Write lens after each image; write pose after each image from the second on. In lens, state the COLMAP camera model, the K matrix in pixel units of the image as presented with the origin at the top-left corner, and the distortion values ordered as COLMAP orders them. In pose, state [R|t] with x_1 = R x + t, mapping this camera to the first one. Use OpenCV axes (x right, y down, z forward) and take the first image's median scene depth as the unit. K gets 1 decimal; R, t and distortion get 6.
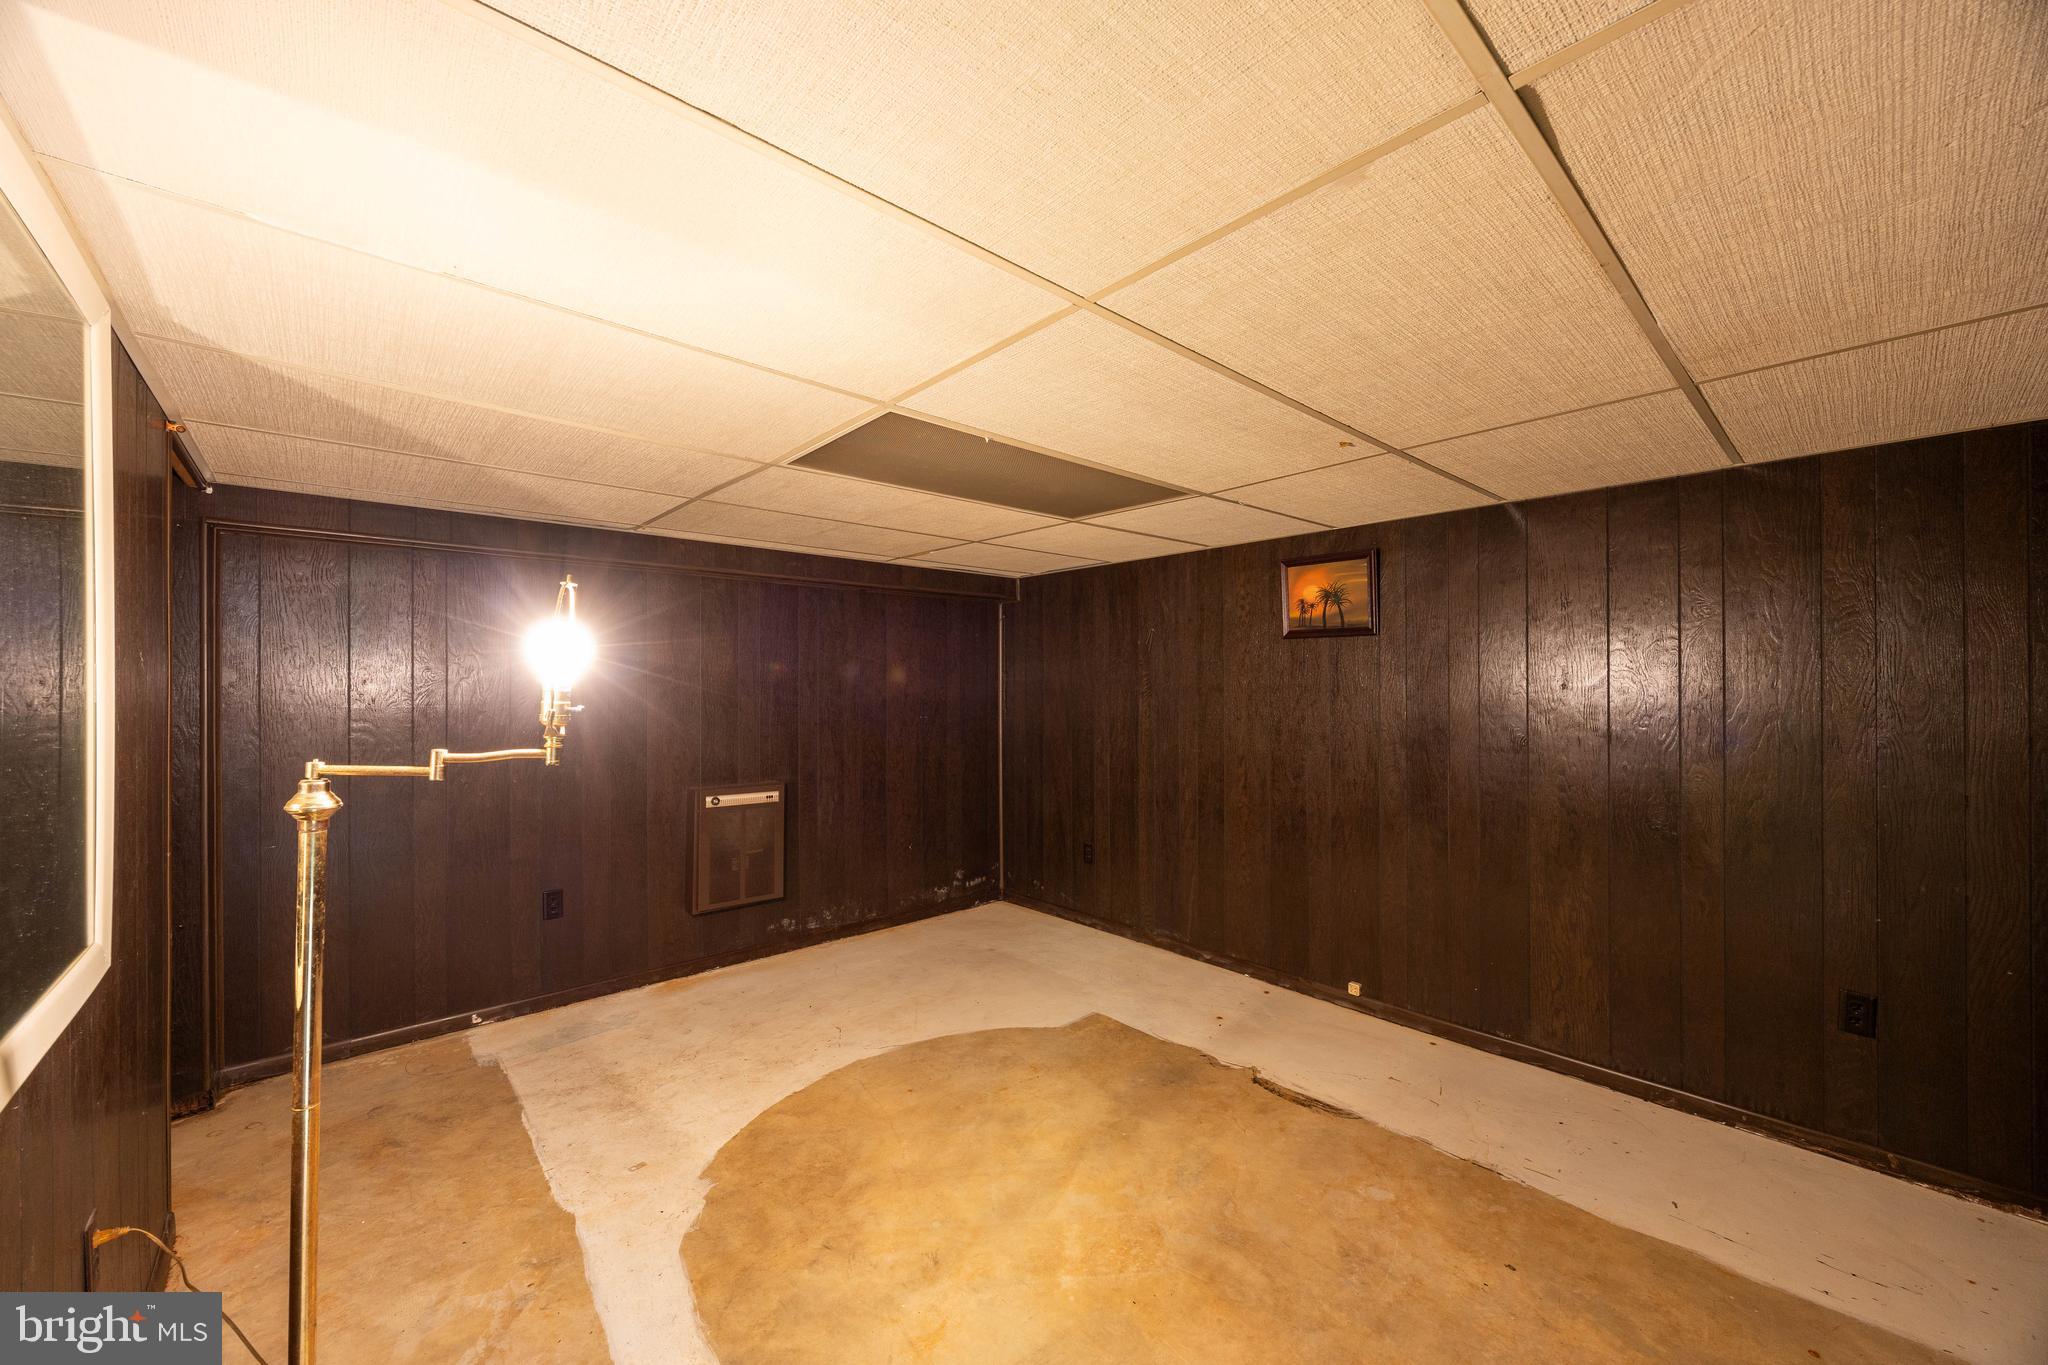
lens RADIAL K [[776.0, 0, 1035.3], [0, 776.0, 687.4], [0, 0, 1]] dist [-0.003280, 0.000360]
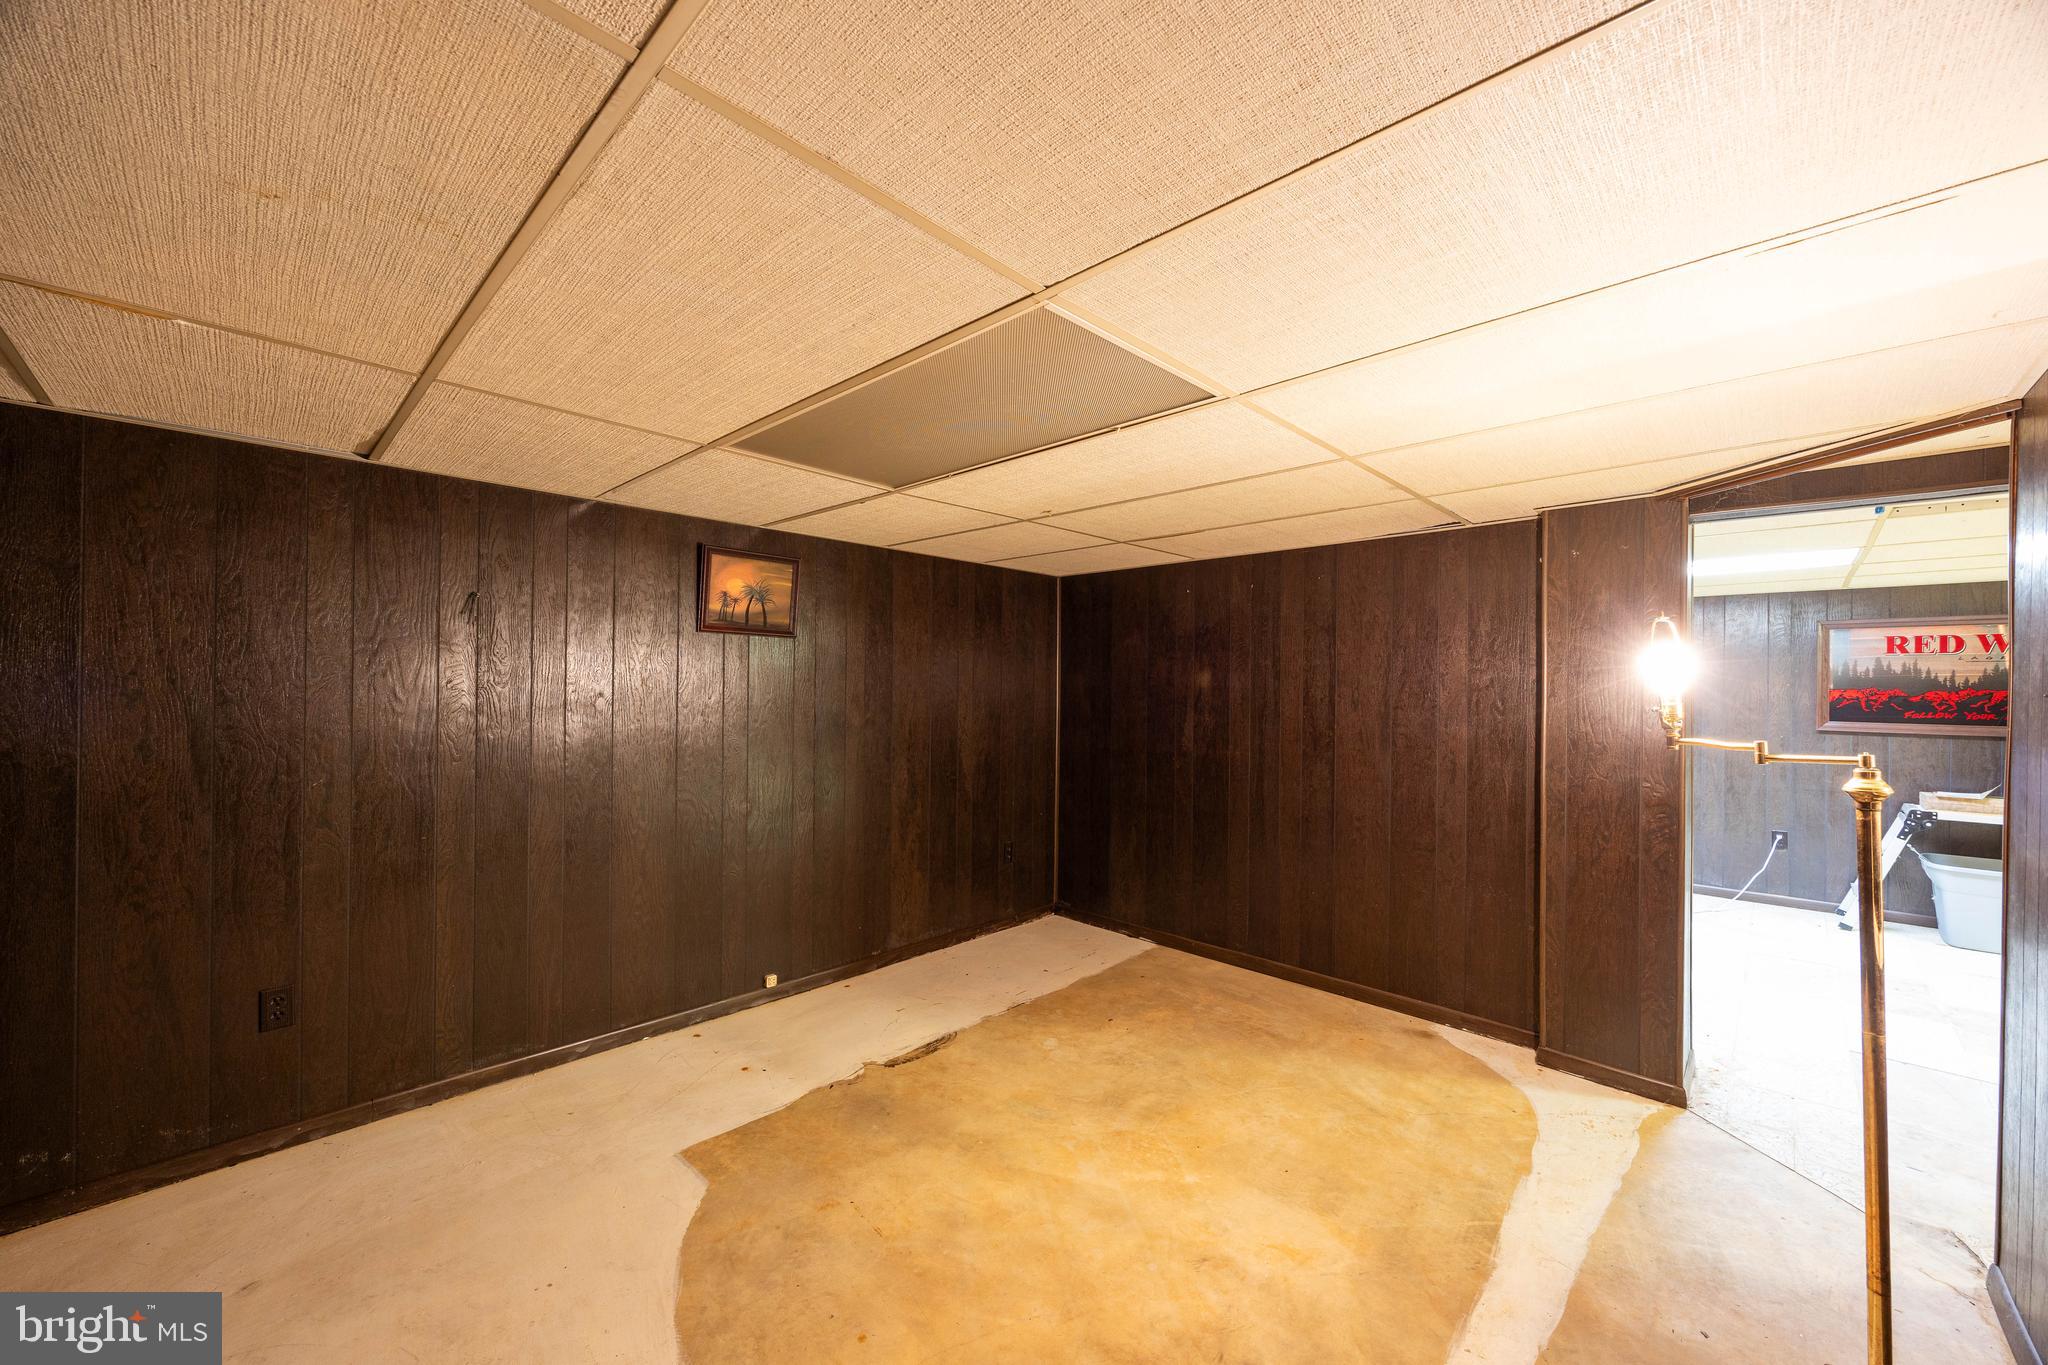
lens RADIAL K [[776.0, 0, 1021.0], [0, 776.0, 683.7], [0, 0, 1]] dist [-0.003280, 0.000360]
pose [[-0.059022, 0.007596, 0.998228, -0.782423], [-0.006629, 0.999946, -0.008001, 0.002498], [-0.998235, -0.007089, -0.058968, 0.906748]]
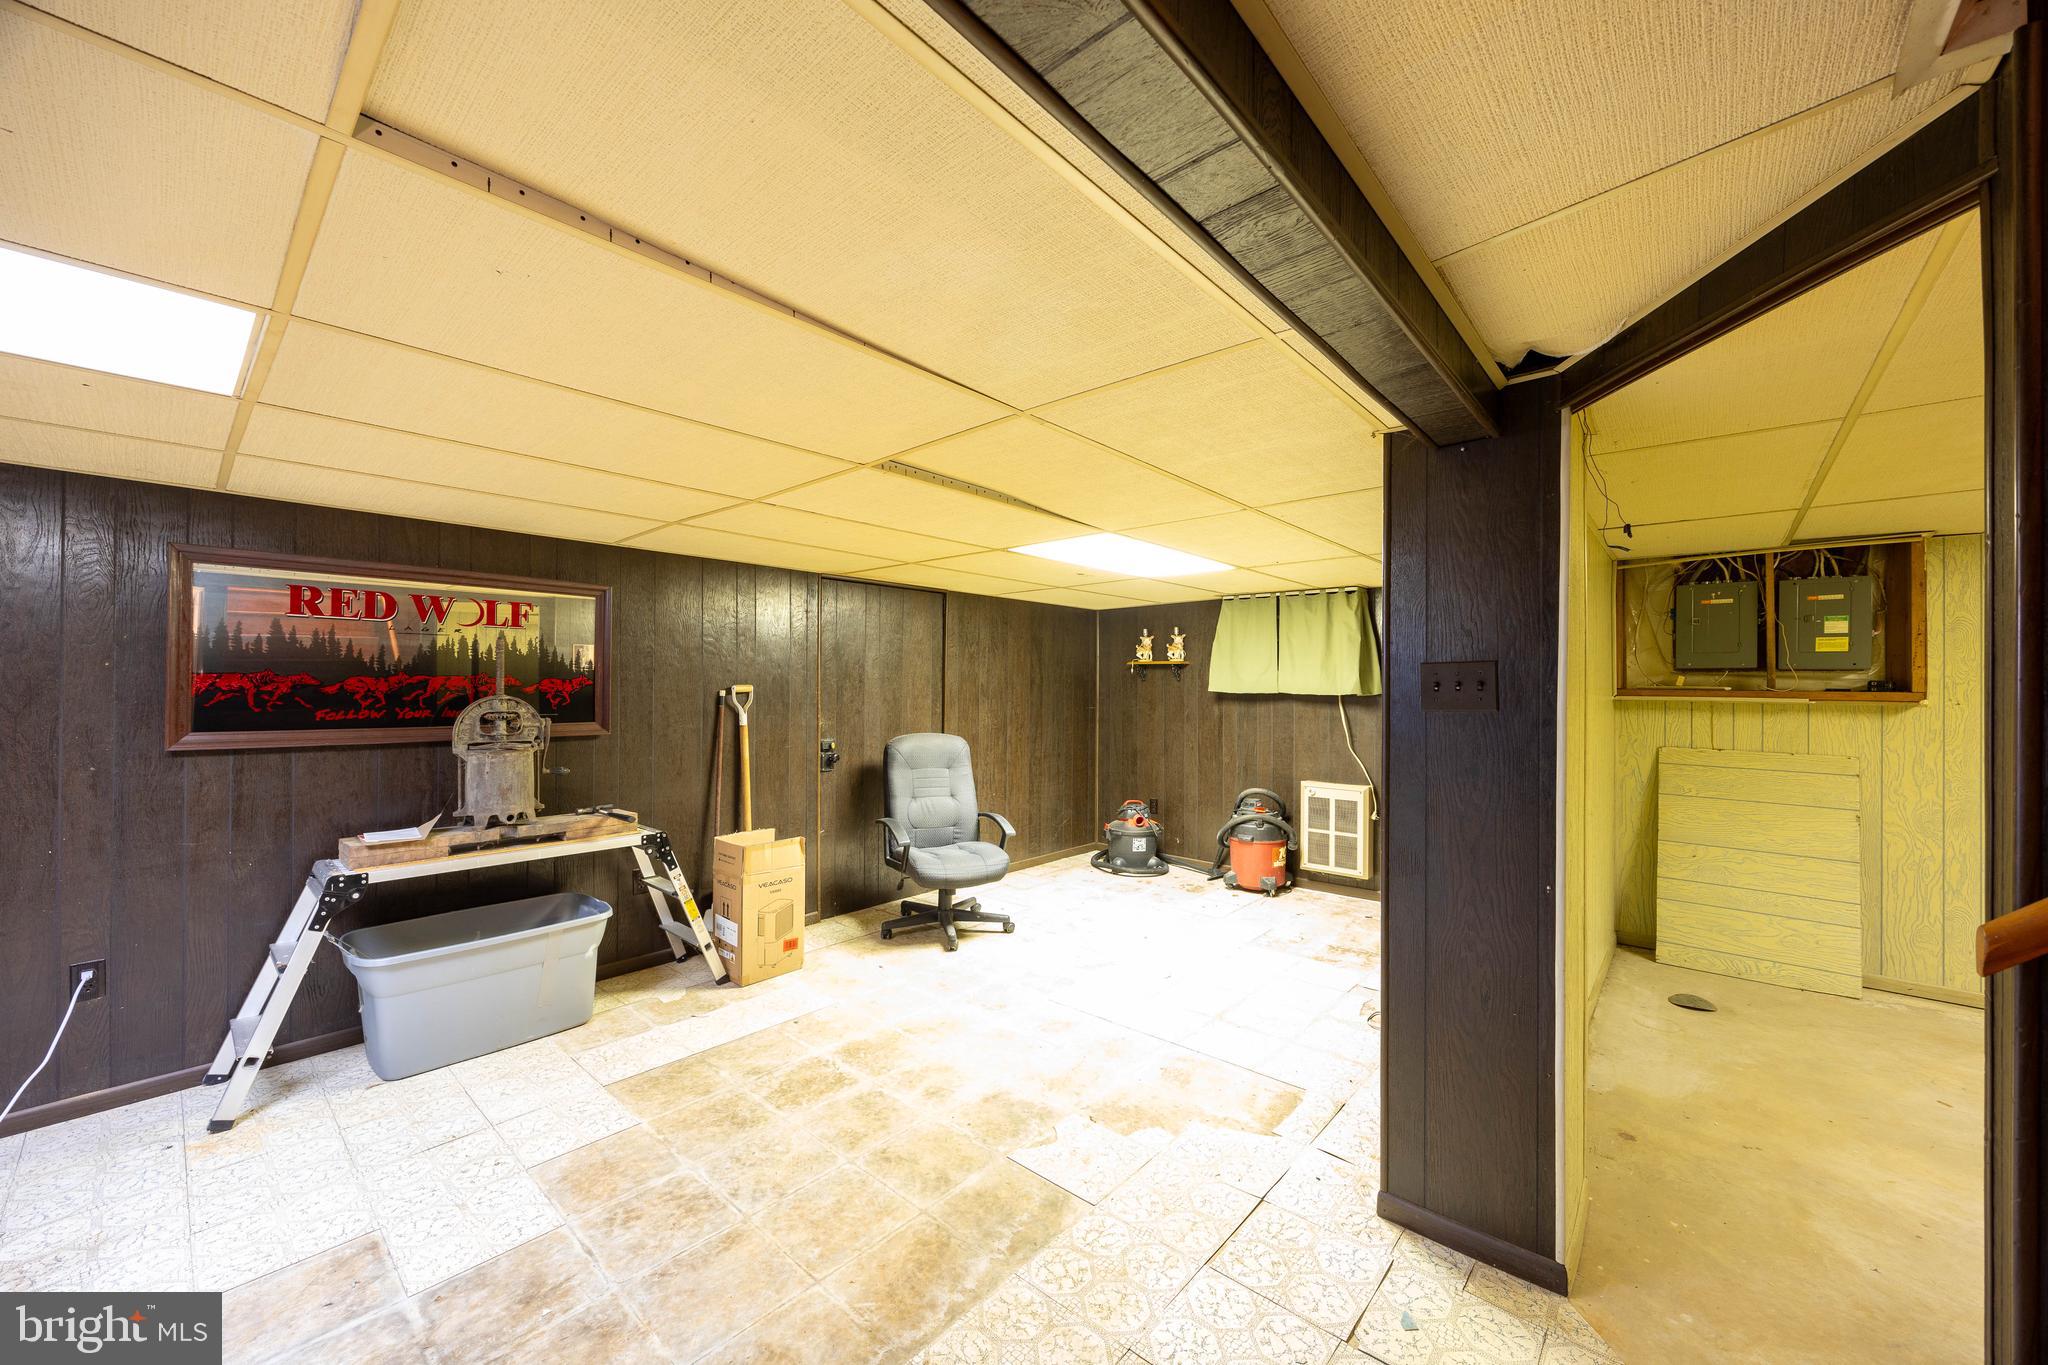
lens RADIAL K [[776.0, 0, 1018.8], [0, 776.0, 687.7], [0, 0, 1]] dist [-0.003280, 0.000360]
pose [[-0.994498, 0.004057, -0.104675, -0.404261], [0.004553, 0.999980, -0.004500, 0.009526], [0.104655, -0.004952, -0.994496, 0.450990]]
